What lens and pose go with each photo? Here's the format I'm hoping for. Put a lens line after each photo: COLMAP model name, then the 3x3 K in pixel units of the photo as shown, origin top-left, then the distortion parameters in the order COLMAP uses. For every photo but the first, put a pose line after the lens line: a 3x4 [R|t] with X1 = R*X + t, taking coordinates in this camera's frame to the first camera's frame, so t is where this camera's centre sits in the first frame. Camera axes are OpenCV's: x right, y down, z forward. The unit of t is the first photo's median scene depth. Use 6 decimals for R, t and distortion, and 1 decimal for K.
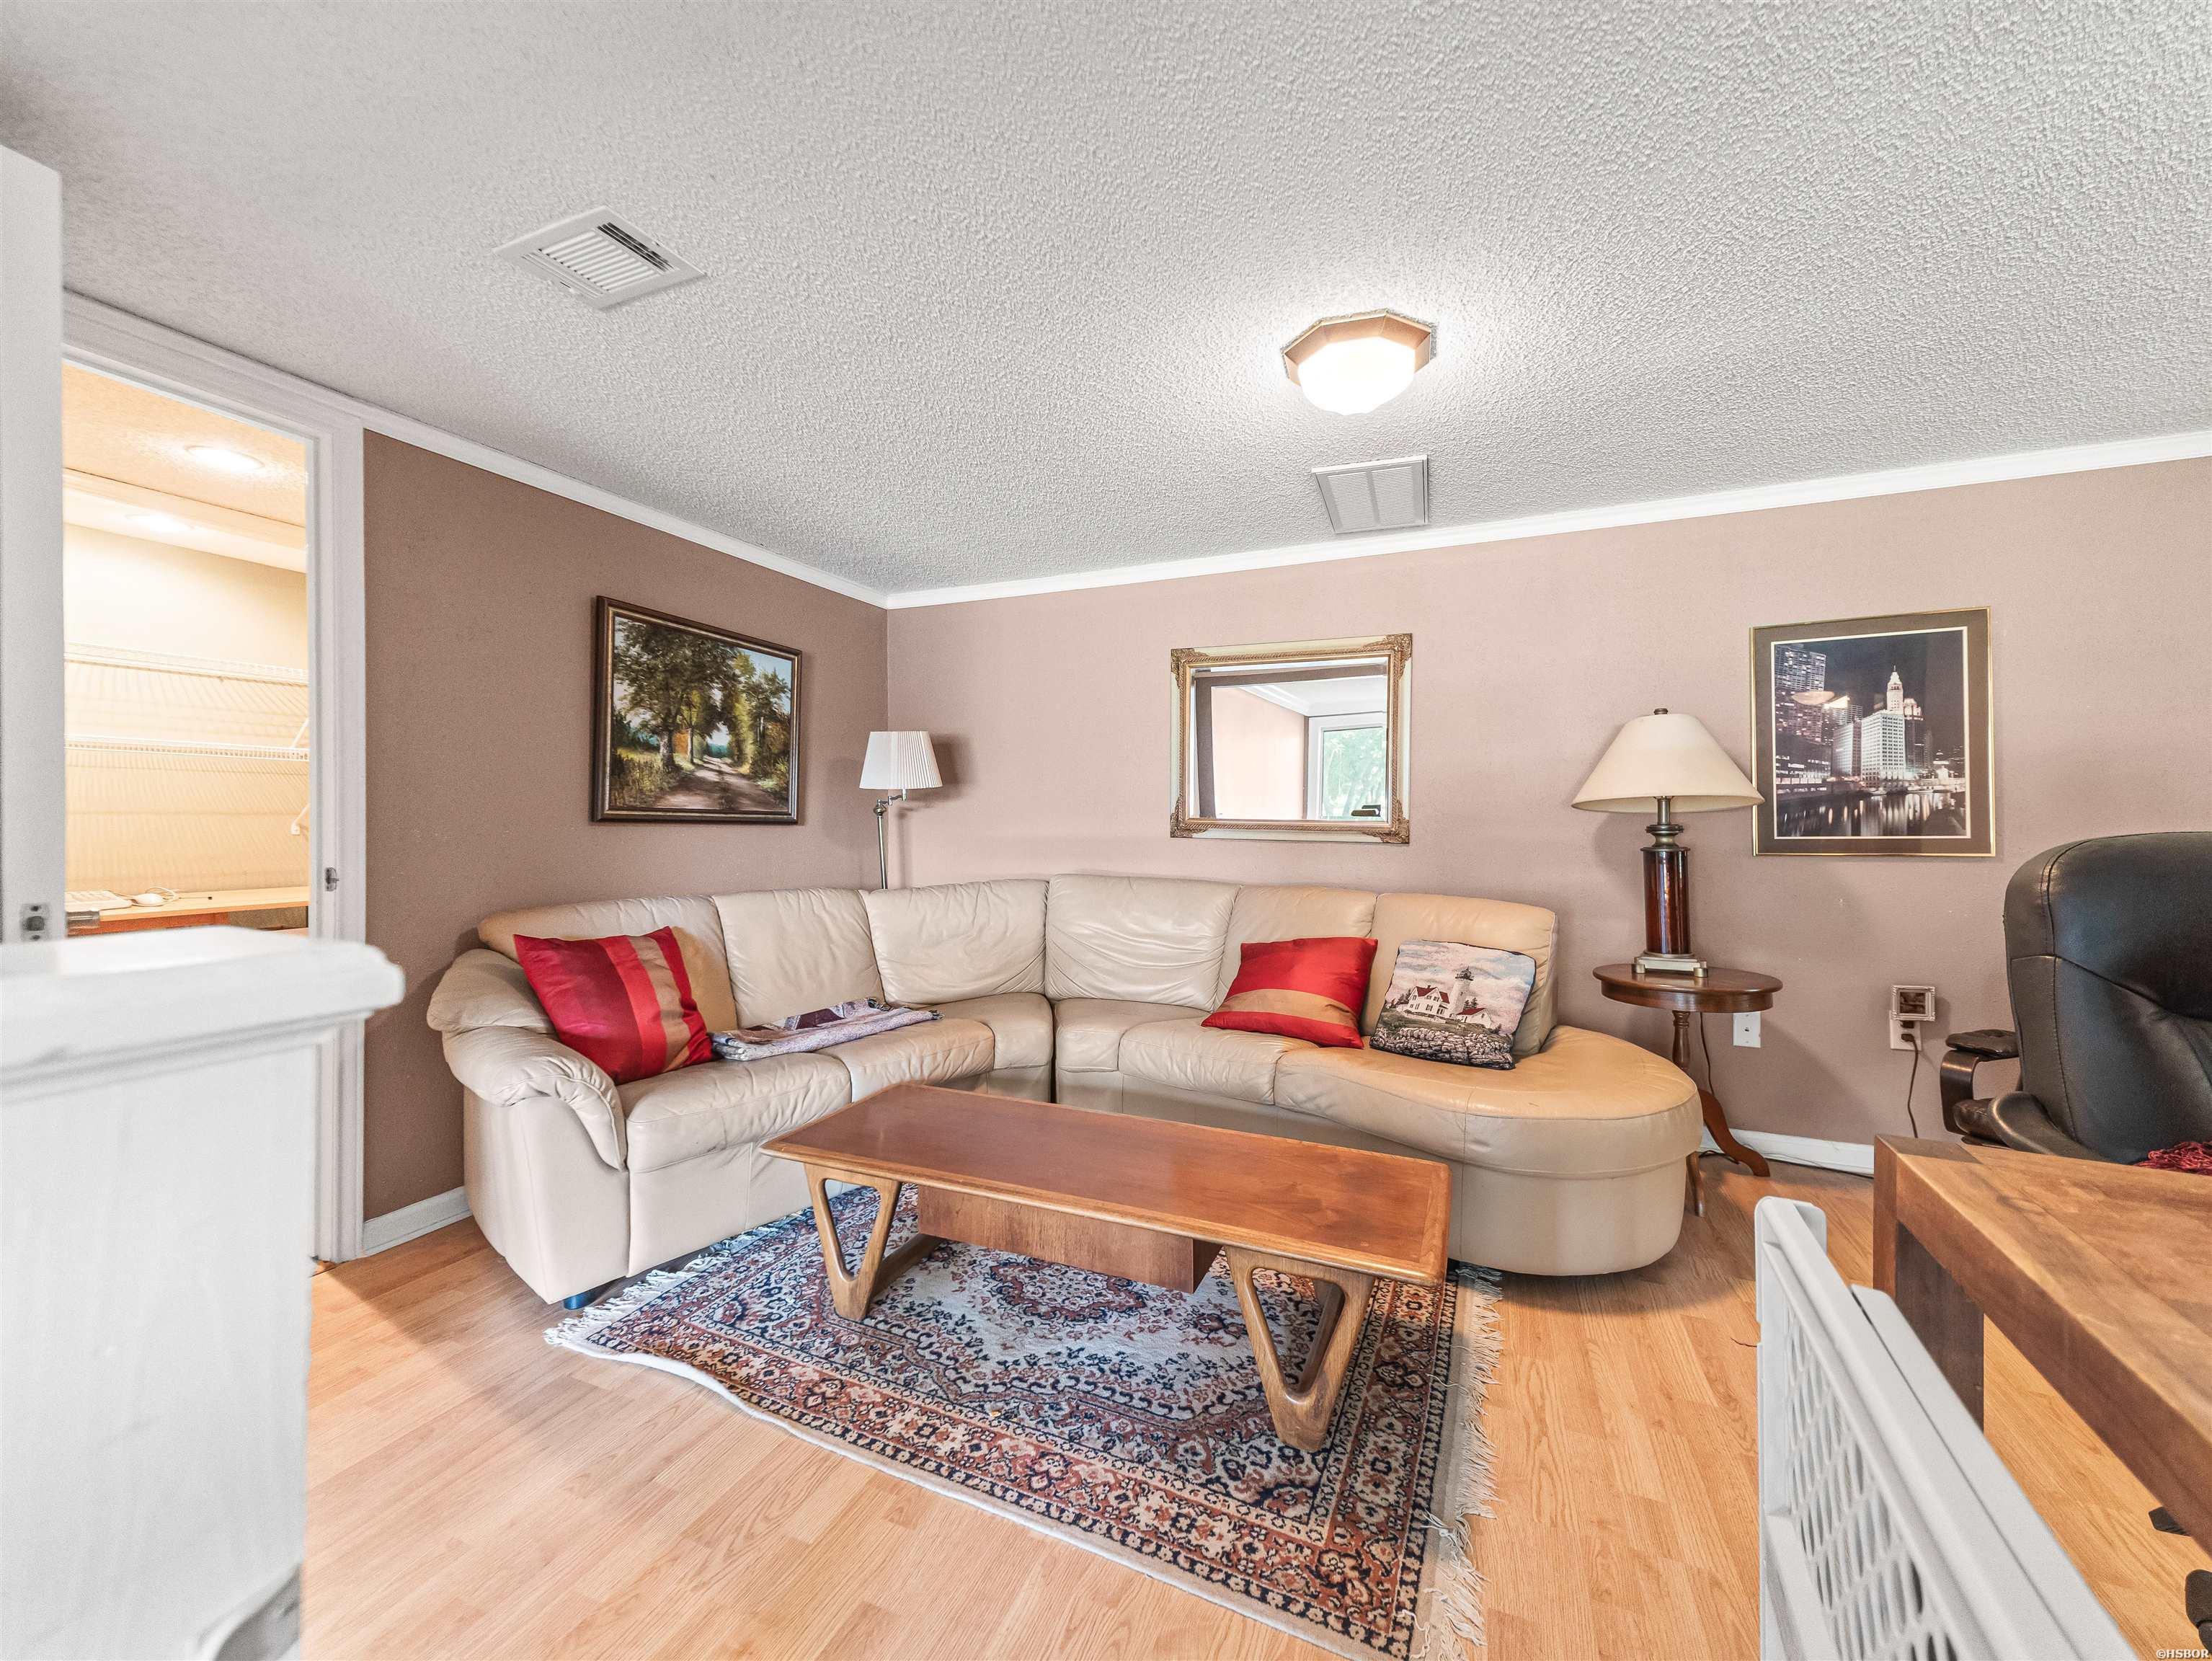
lens RADIAL K [[857.6, 0, 1111.4], [0, 857.6, 818.3], [0, 0, 1]] dist [0.030815, -0.008883]
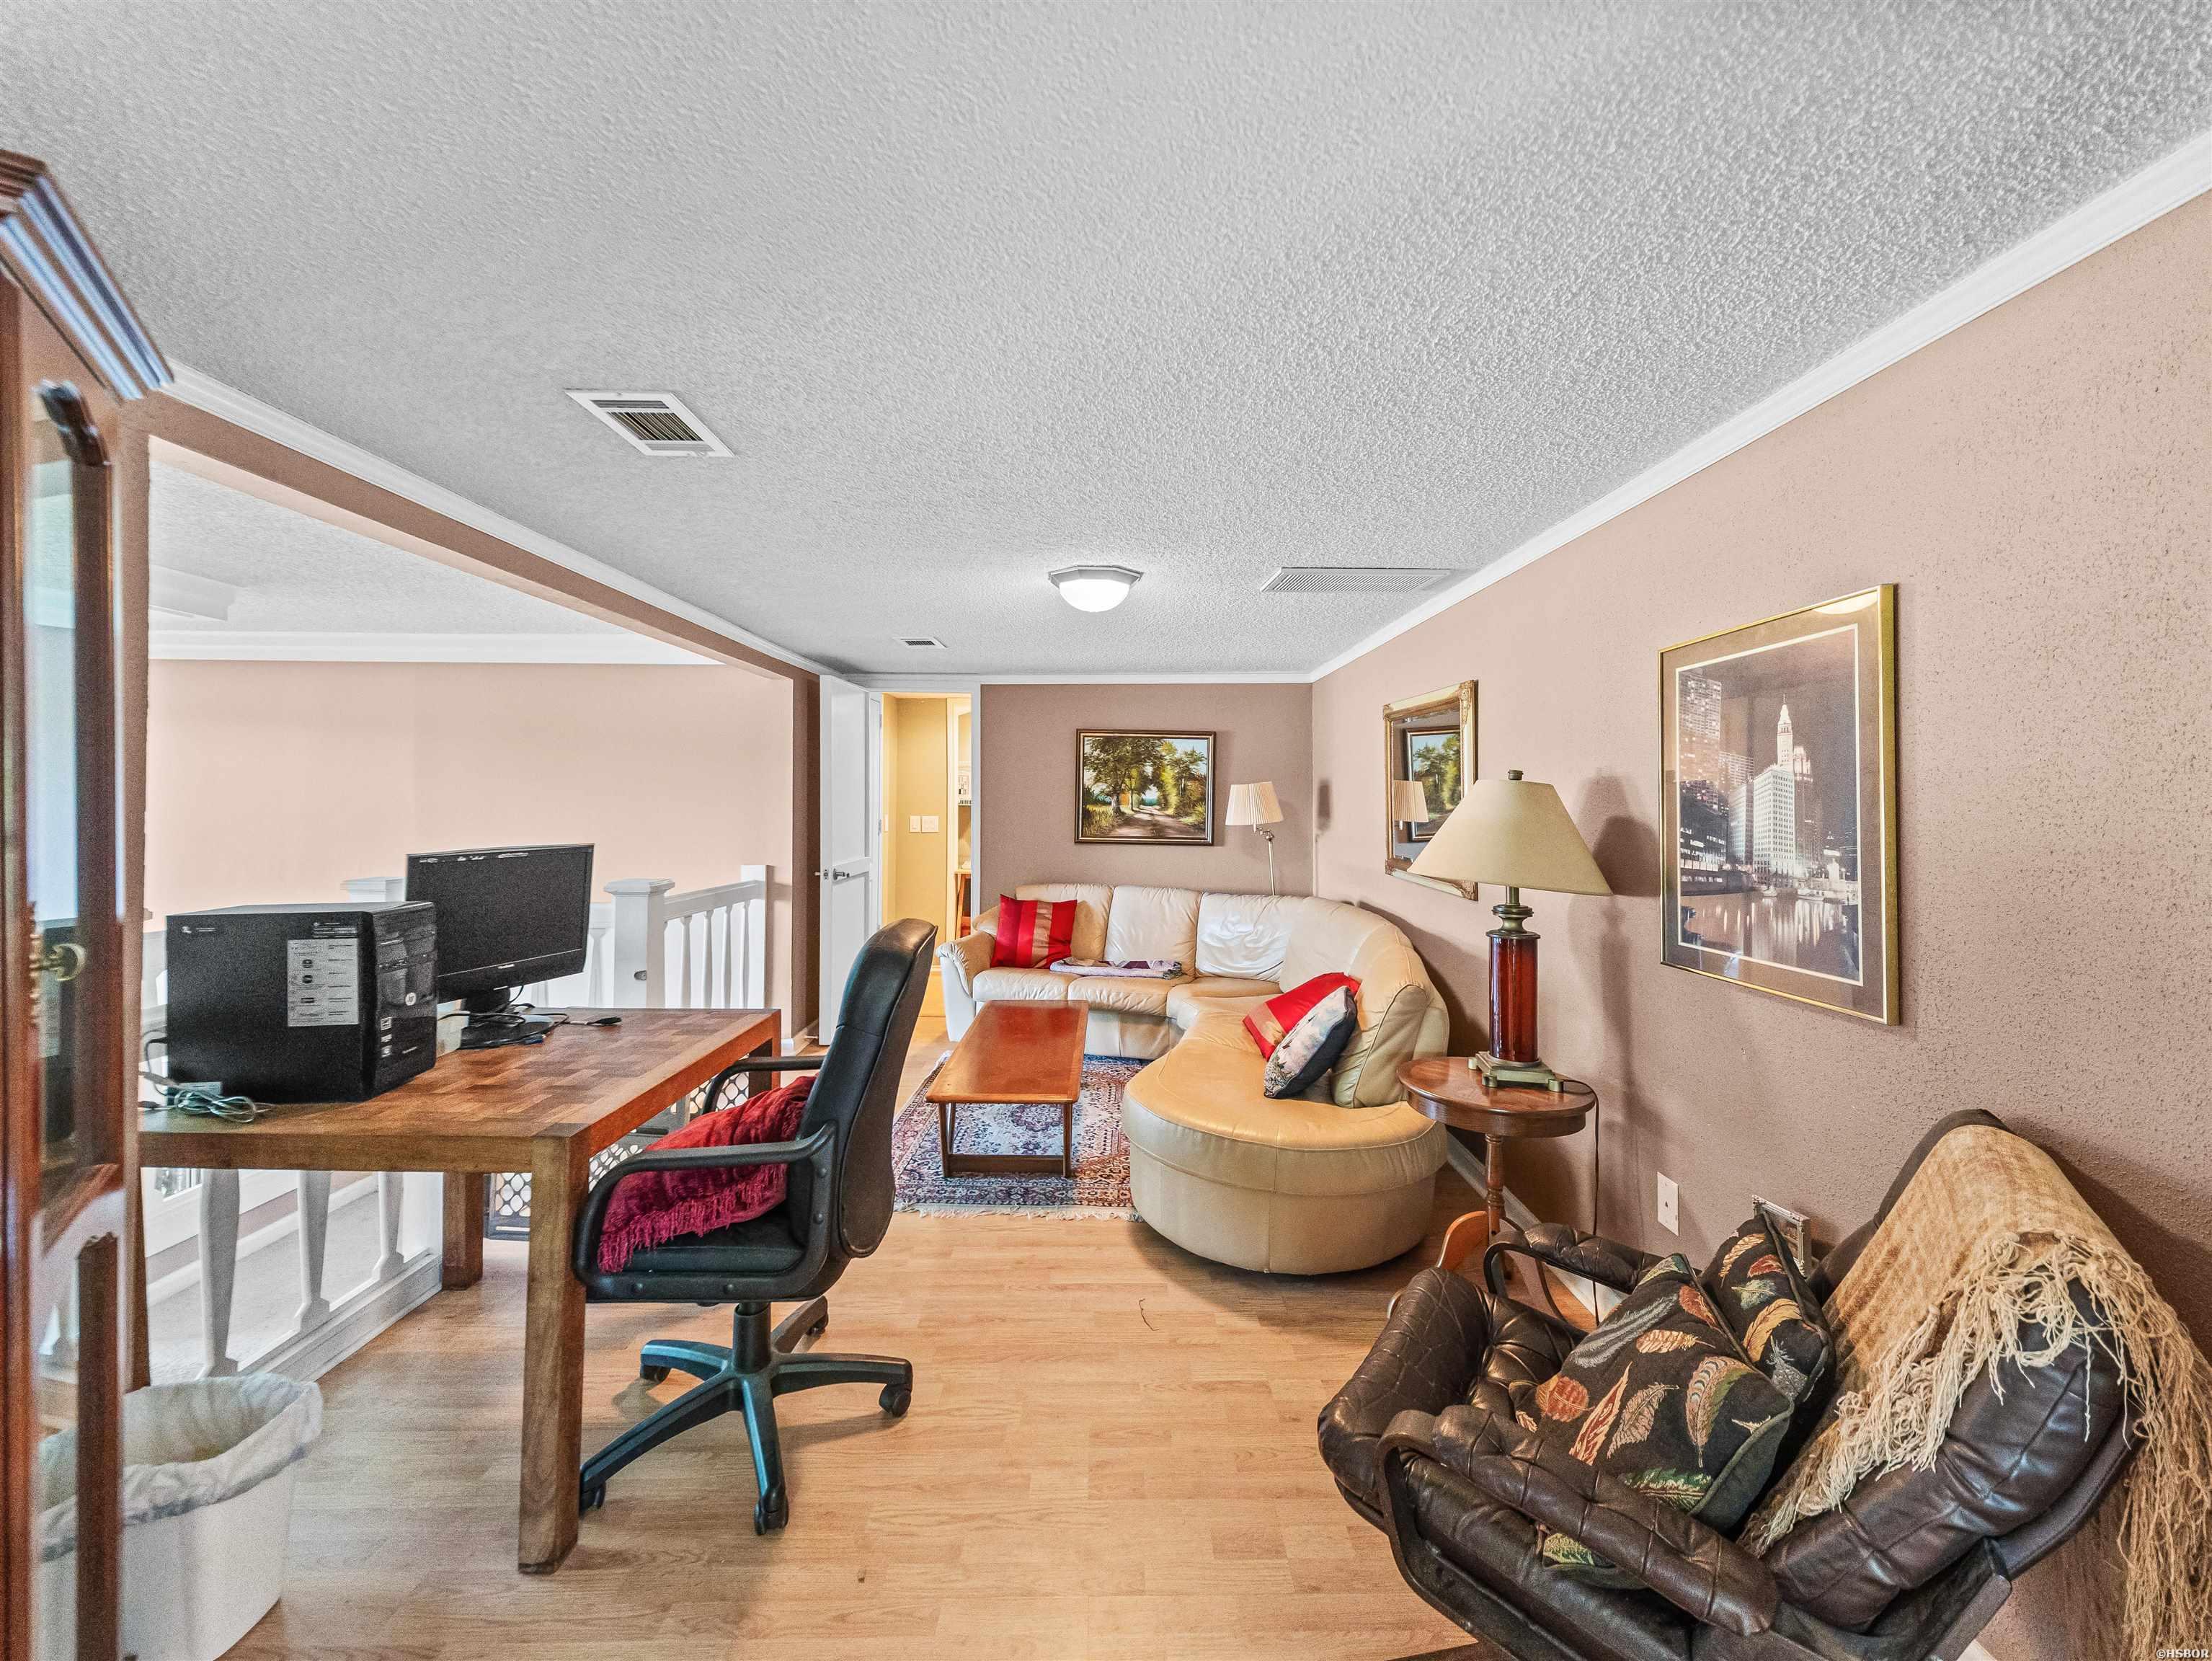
lens RADIAL K [[857.6, 0, 1115.5], [0, 857.6, 810.7], [0, 0, 1]] dist [0.030815, -0.008883]
pose [[0.406186, 0.011541, -0.913717, 1.236897], [-0.003055, 0.999932, 0.011272, -0.093433], [0.913785, -0.001787, 0.406194, 0.294637]]
